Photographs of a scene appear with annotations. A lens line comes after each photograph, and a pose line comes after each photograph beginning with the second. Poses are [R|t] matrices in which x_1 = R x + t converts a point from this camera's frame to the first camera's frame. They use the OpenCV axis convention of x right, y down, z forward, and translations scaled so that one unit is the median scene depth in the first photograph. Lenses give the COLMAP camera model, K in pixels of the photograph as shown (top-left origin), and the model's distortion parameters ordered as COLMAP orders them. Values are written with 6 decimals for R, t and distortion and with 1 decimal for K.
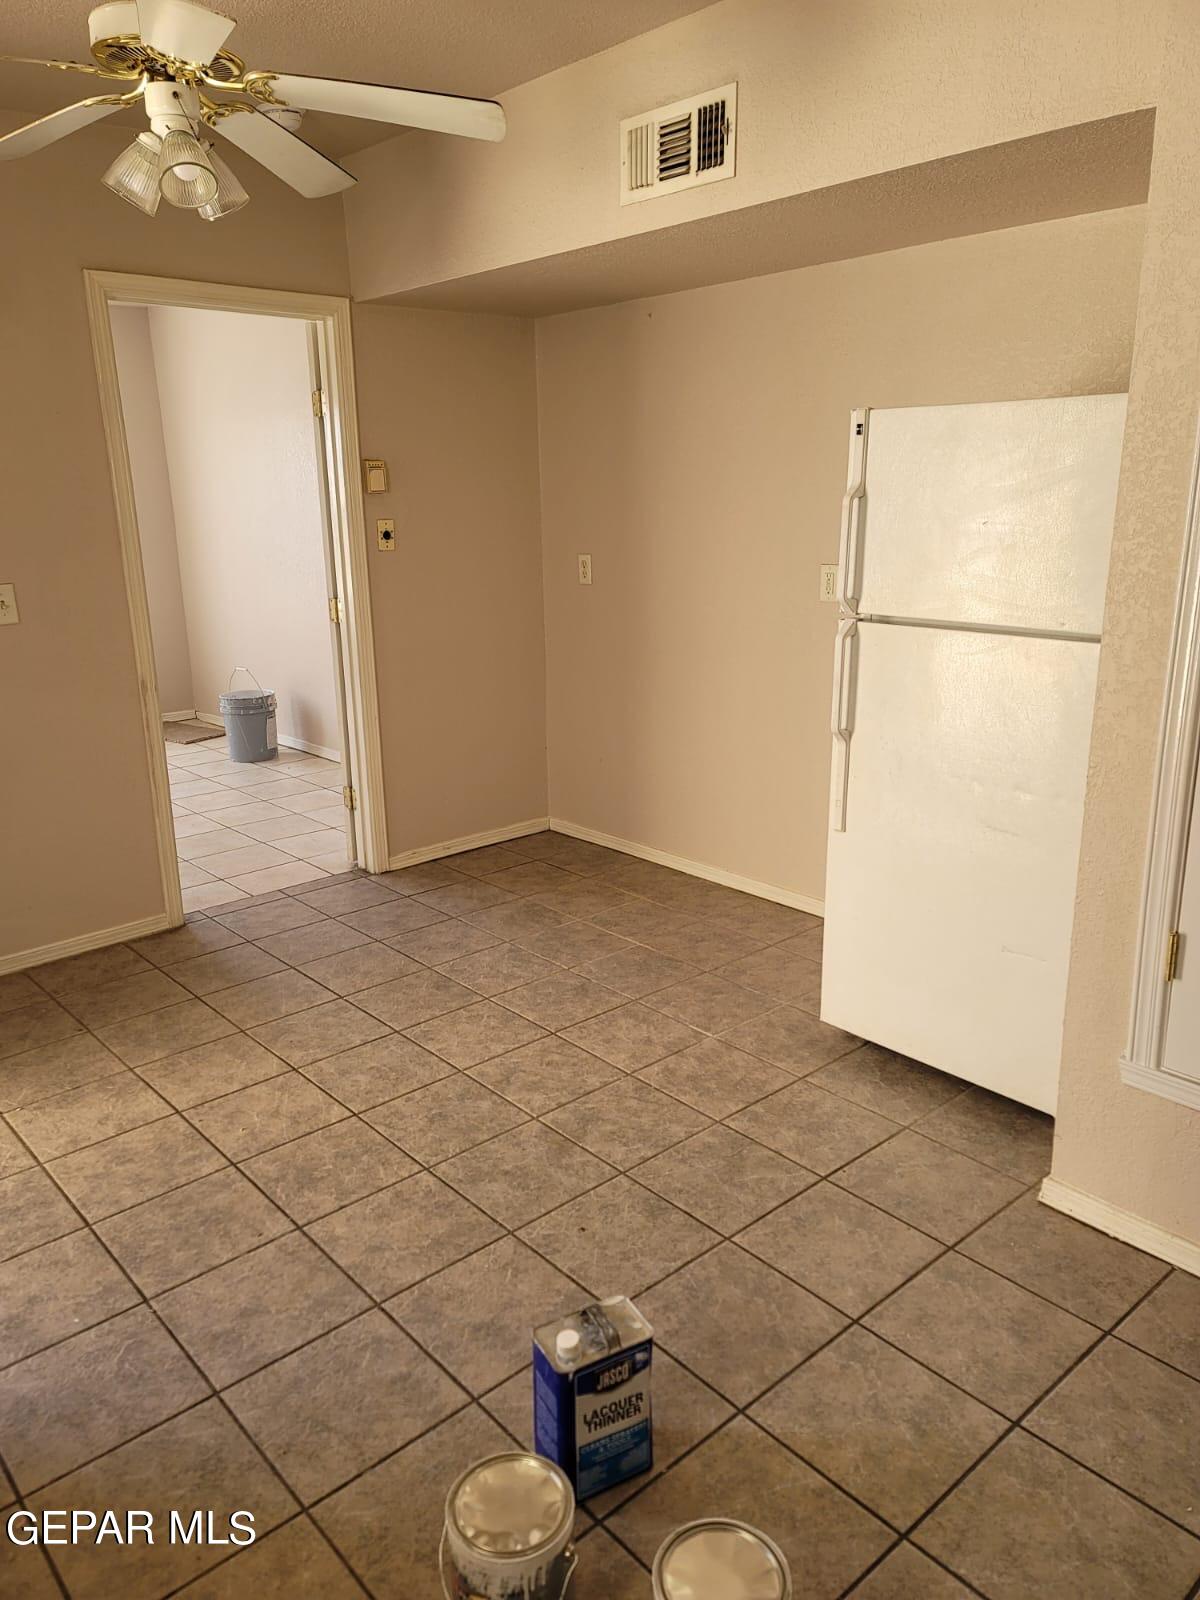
lens RADIAL K [[1164.9, 0, 600.7], [0, 1164.9, 799.6], [0, 0, 1]] dist [0.018322, 0.001158]
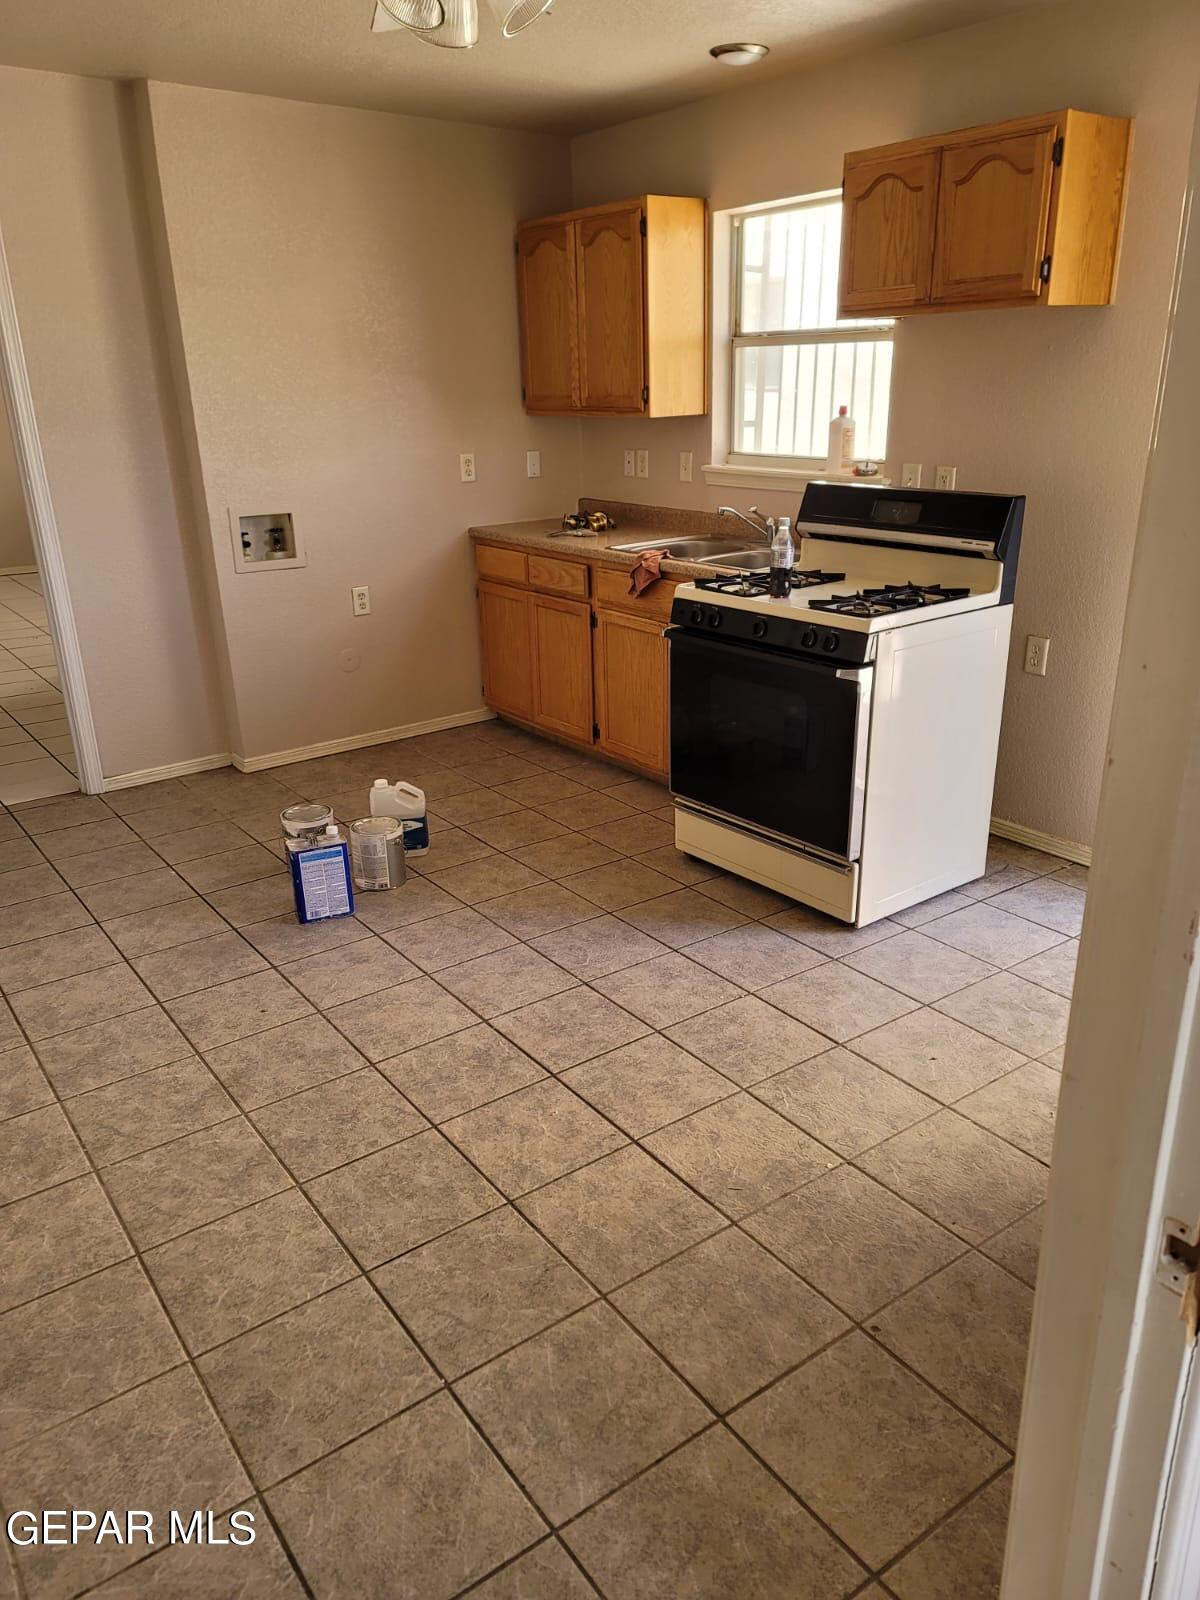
lens RADIAL K [[1164.9, 0, 599.9], [0, 1164.9, 801.3], [0, 0, 1]] dist [0.018322, 0.001158]
pose [[-0.994983, -0.006184, 0.099853, -0.452665], [0.052486, 0.817441, 0.573616, -0.470789], [-0.085171, 0.575979, -0.813016, 1.681297]]
